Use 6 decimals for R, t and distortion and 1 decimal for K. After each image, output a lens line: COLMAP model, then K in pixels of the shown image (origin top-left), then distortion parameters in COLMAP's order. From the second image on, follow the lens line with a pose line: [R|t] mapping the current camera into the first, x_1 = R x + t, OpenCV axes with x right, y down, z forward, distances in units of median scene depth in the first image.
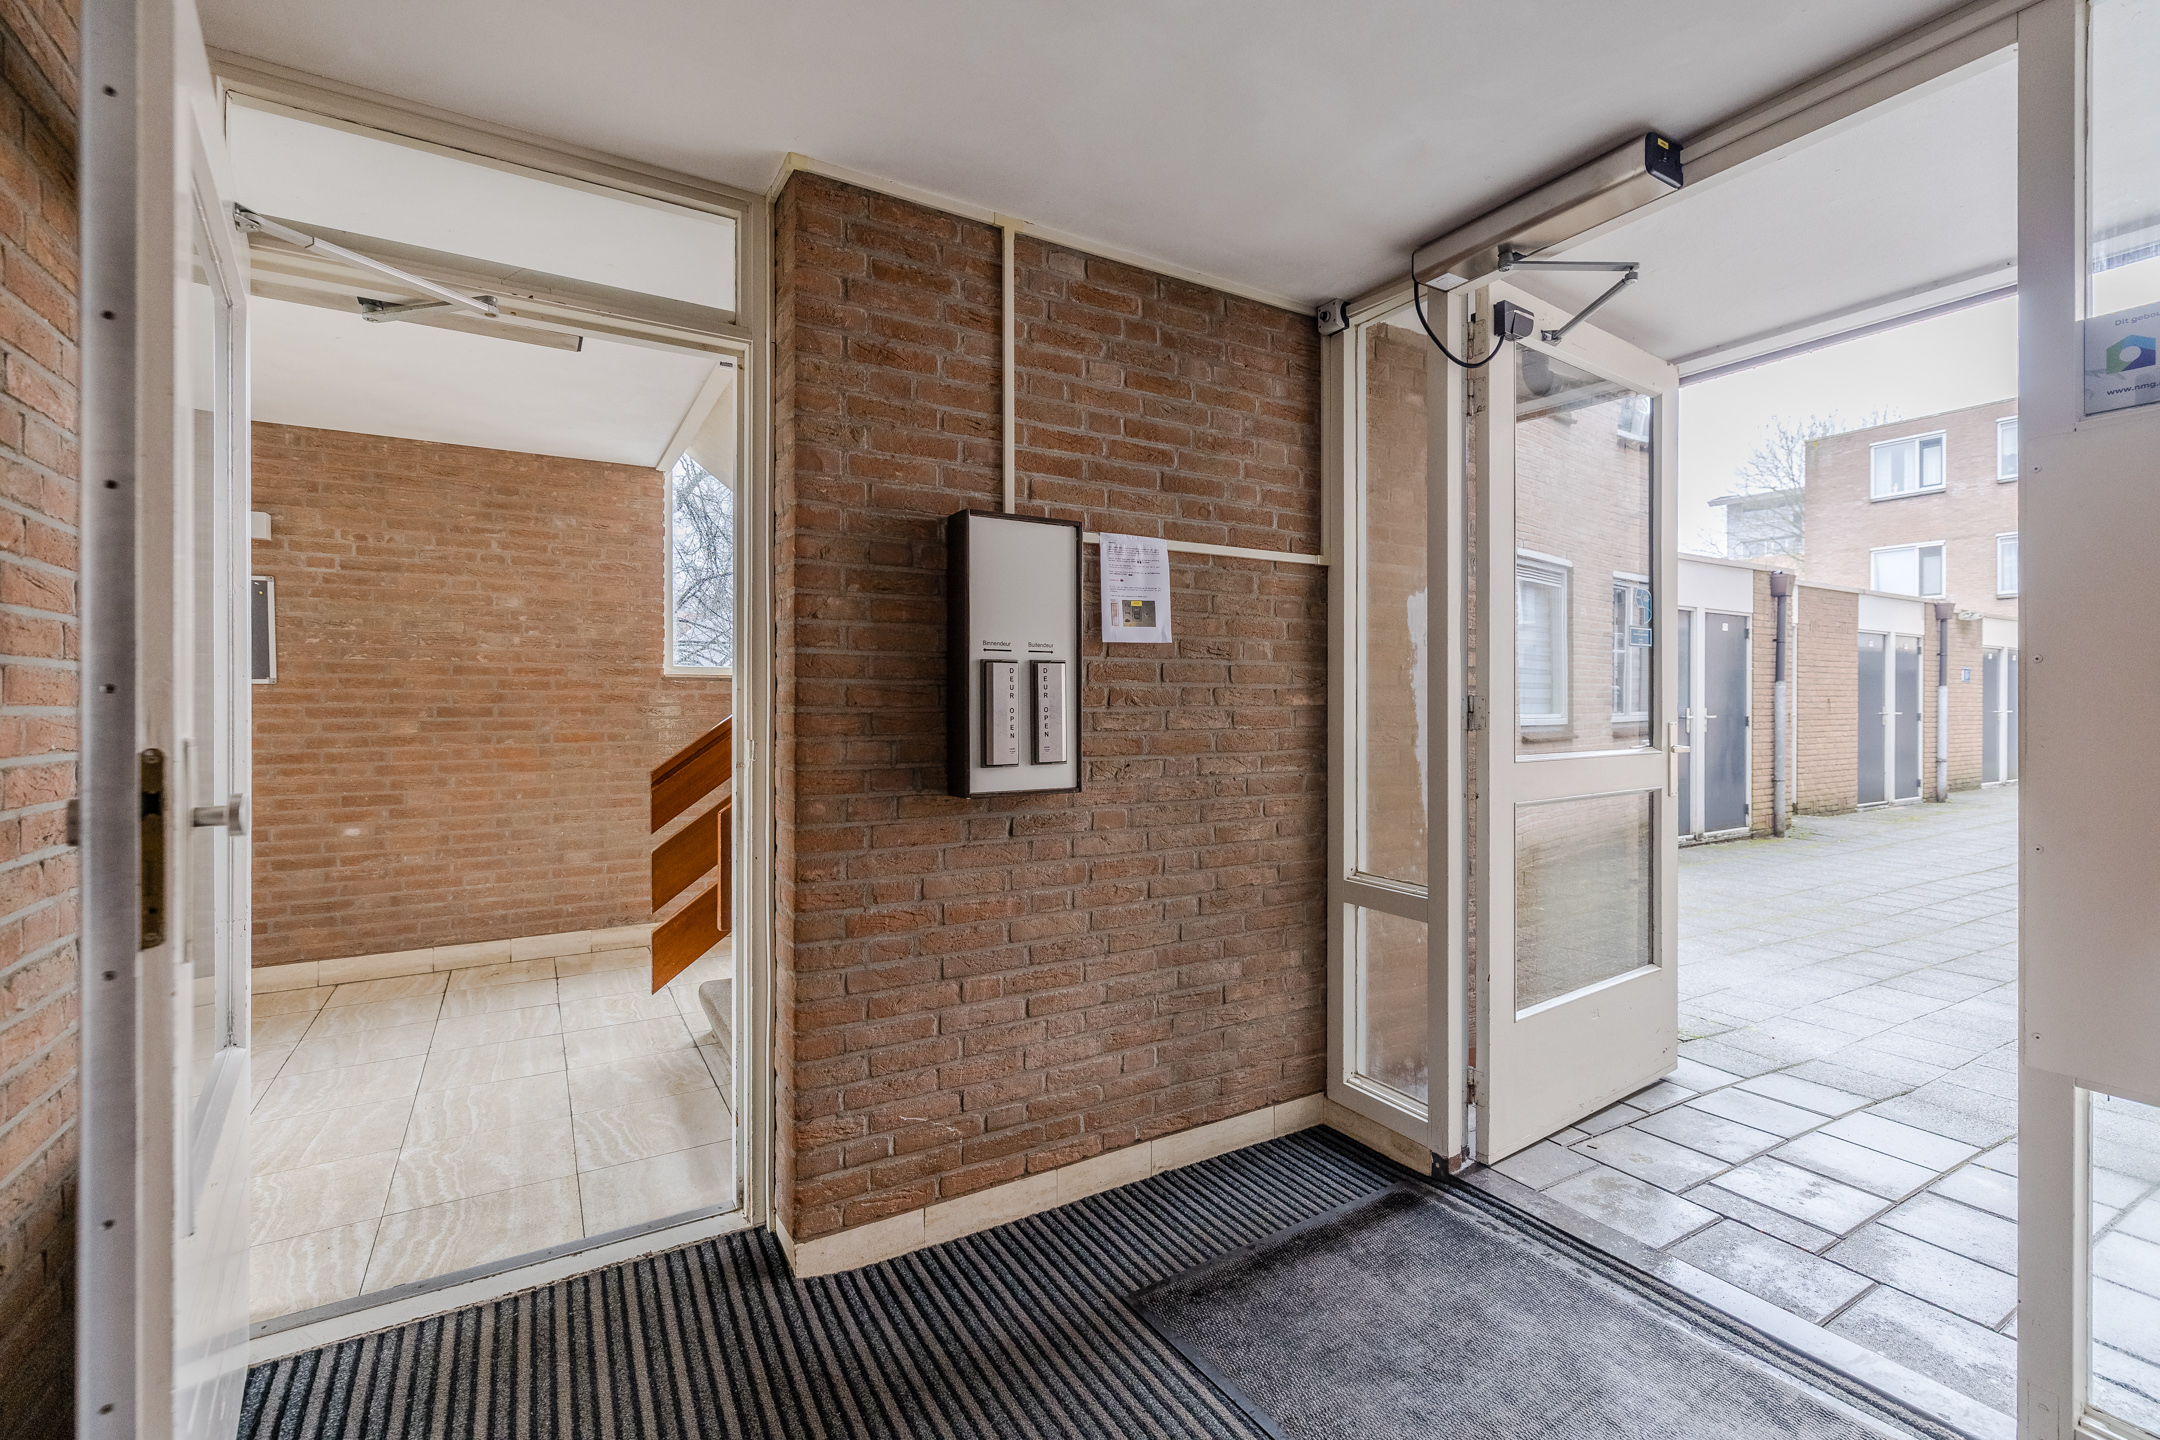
lens RADIAL K [[933.0, 0, 1085.2], [0, 933.0, 711.2], [0, 0, 1]] dist [-0.005596, -0.000425]
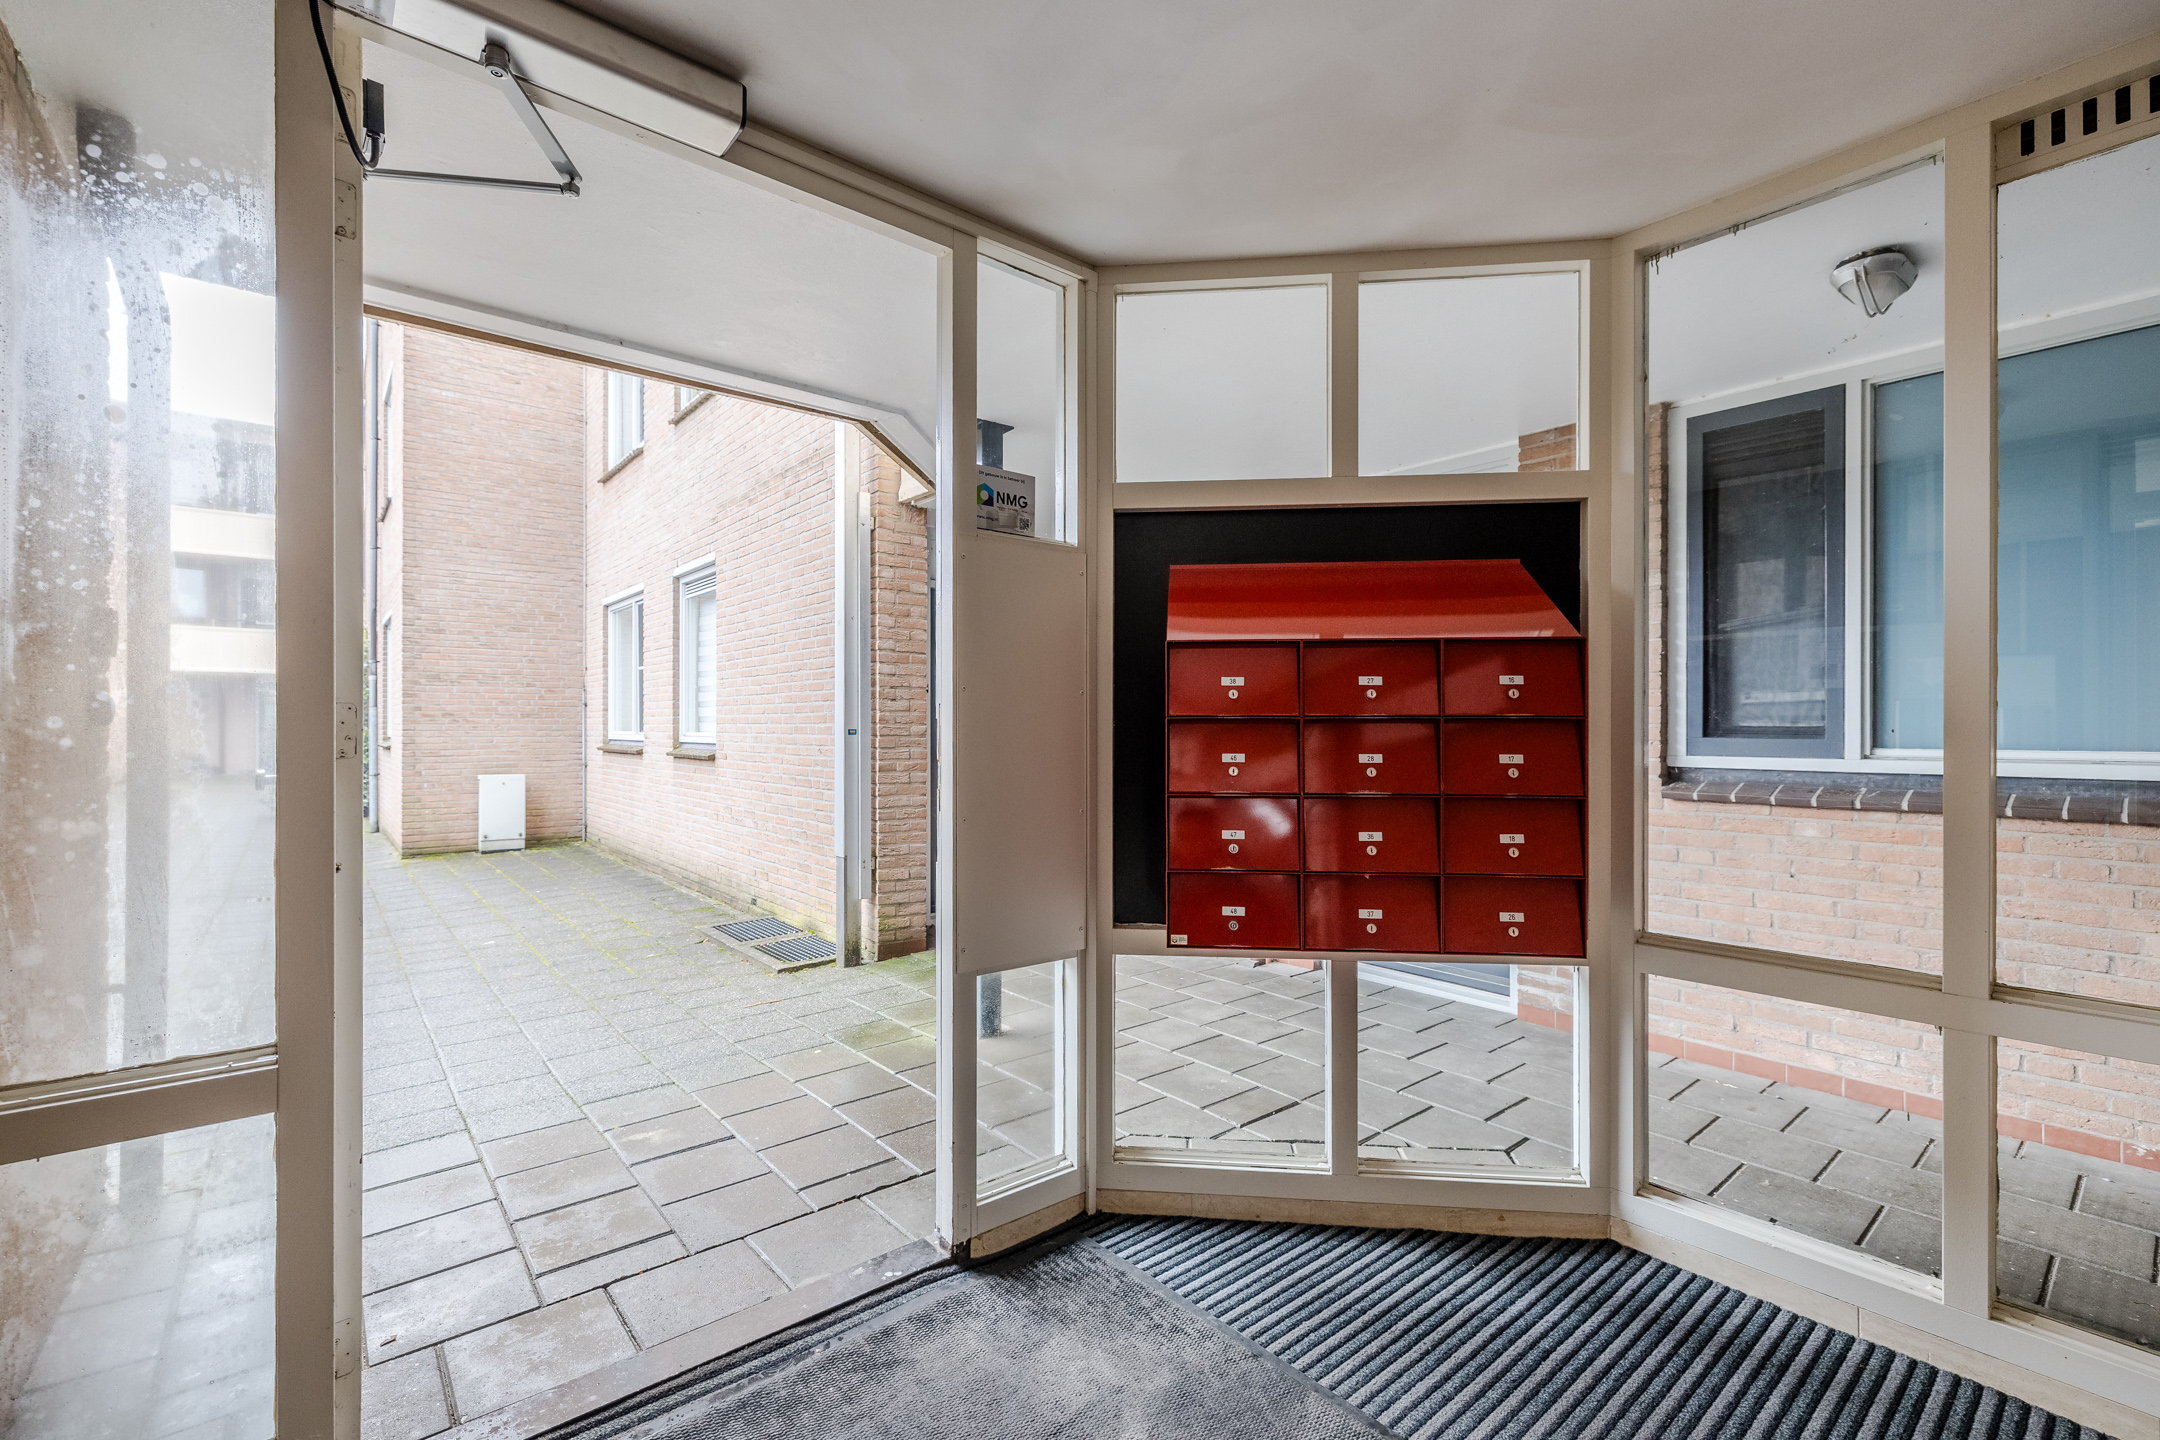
lens RADIAL K [[933.0, 0, 1085.7], [0, 933.0, 725.0], [0, 0, 1]] dist [-0.005596, -0.000425]
pose [[-0.170818, 0.003740, 0.985295, -0.324323], [0.003190, 0.999990, -0.003243, 0.004099], [-0.985297, 0.002589, -0.170828, 0.792018]]
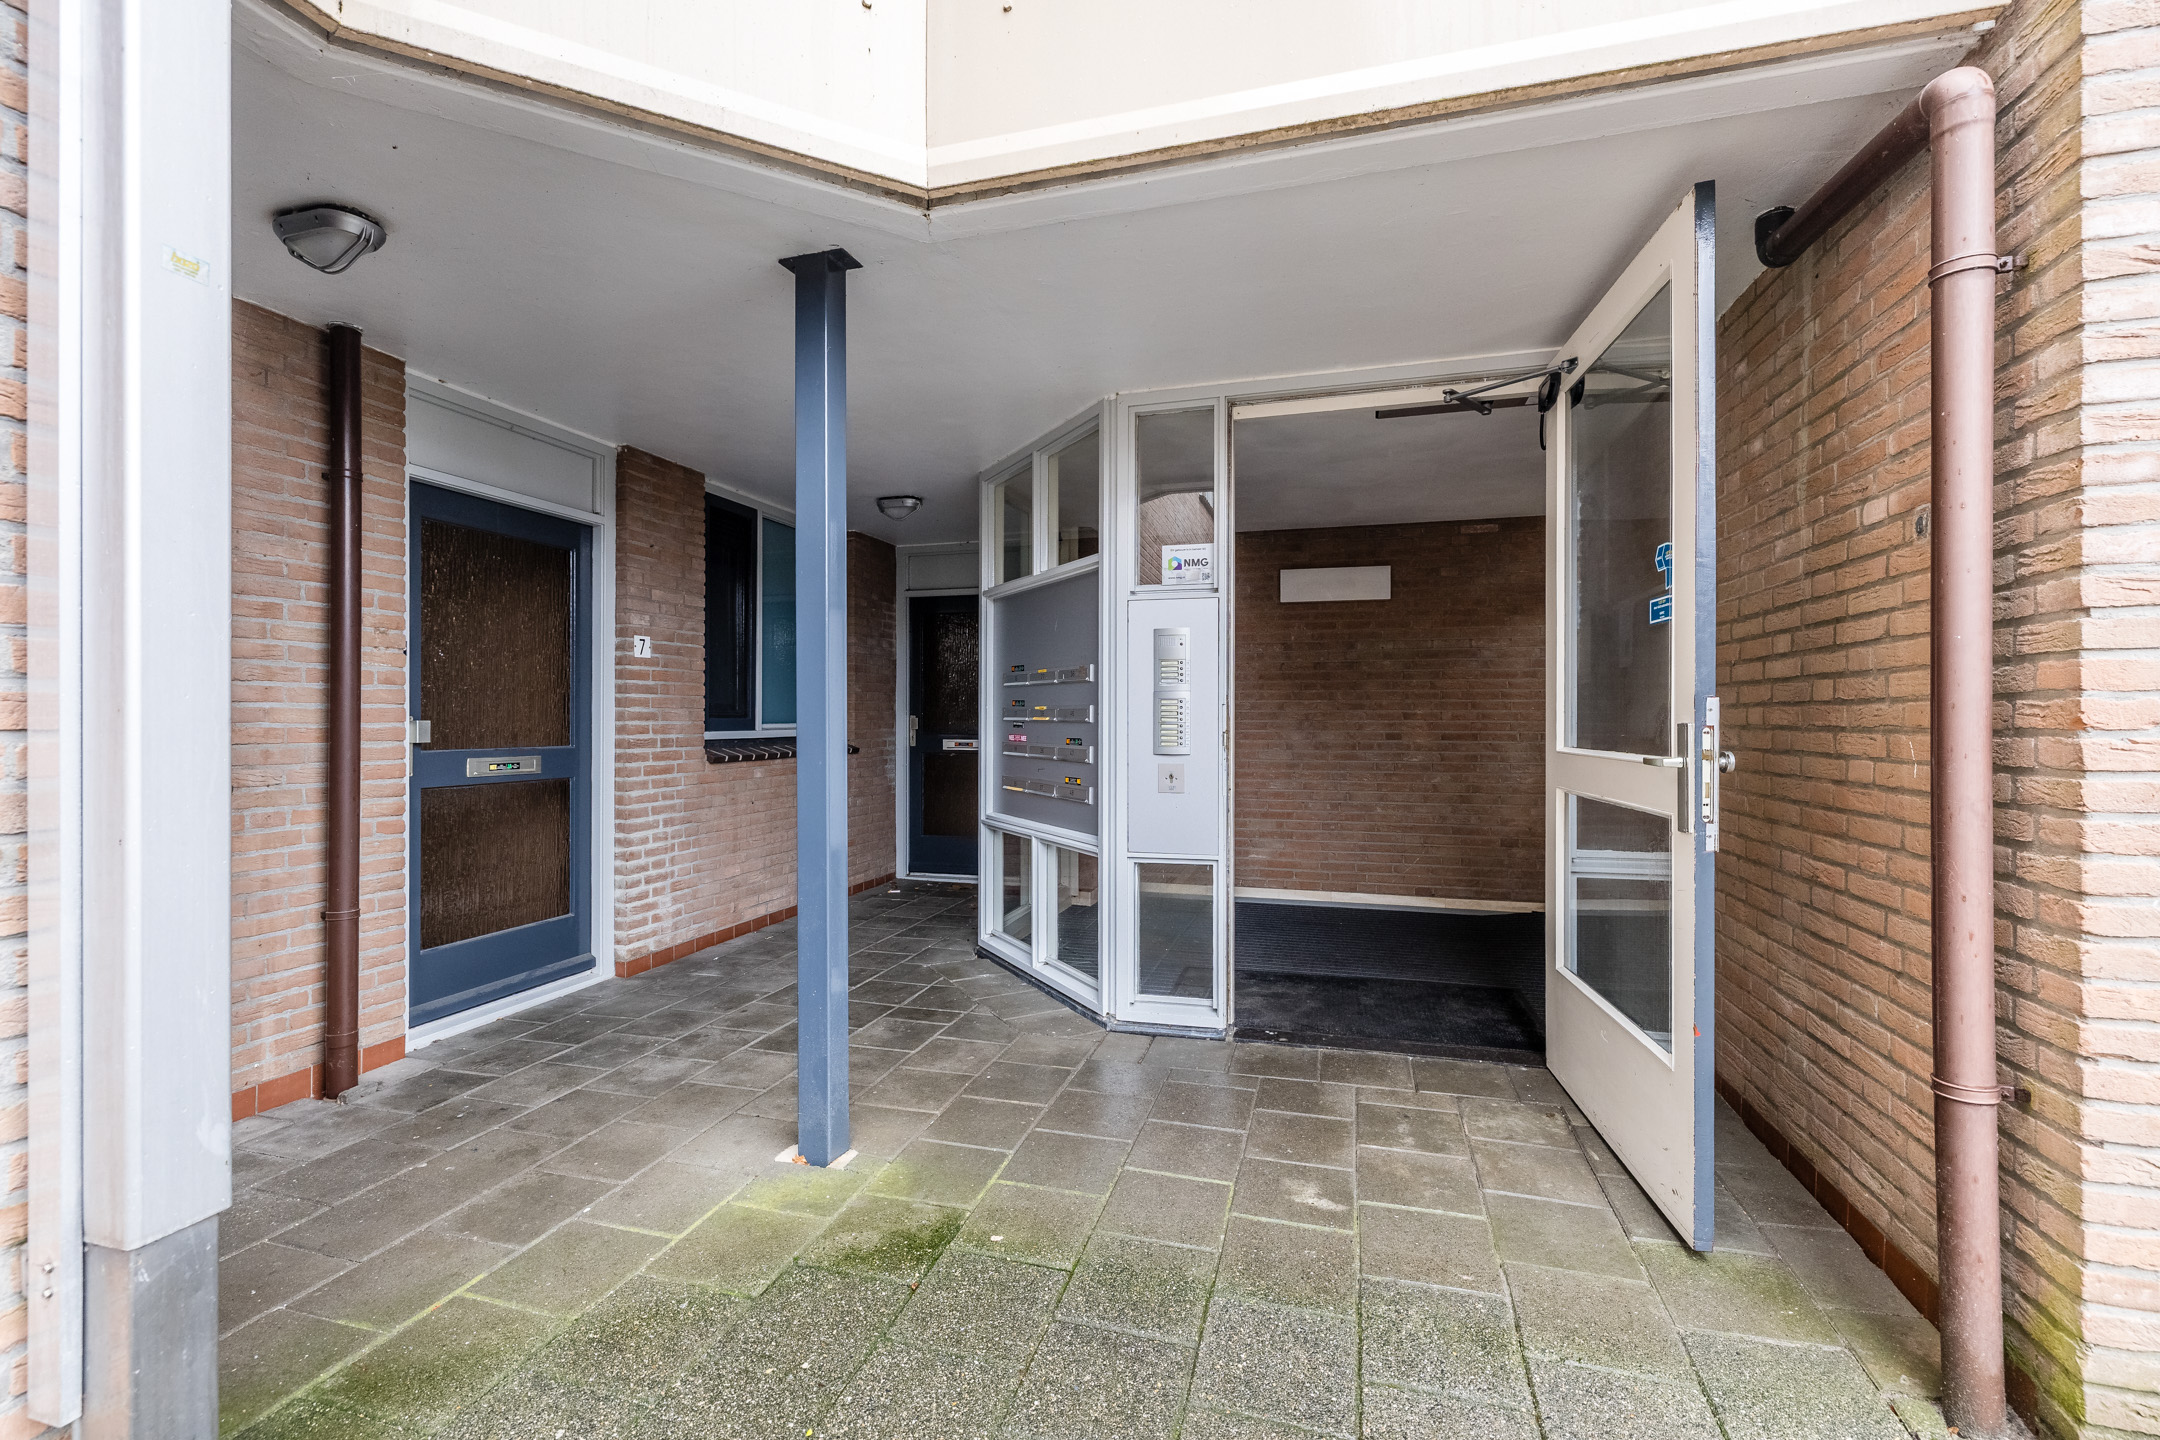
lens RADIAL K [[933.0, 0, 1084.2], [0, 933.0, 717.8], [0, 0, 1]] dist [-0.005596, -0.000425]
pose [[-0.723377, 0.003856, -0.690442, 2.221696], [0.000252, 0.999986, 0.005320, 0.010667], [0.690453, 0.003674, -0.723368, 1.858001]]
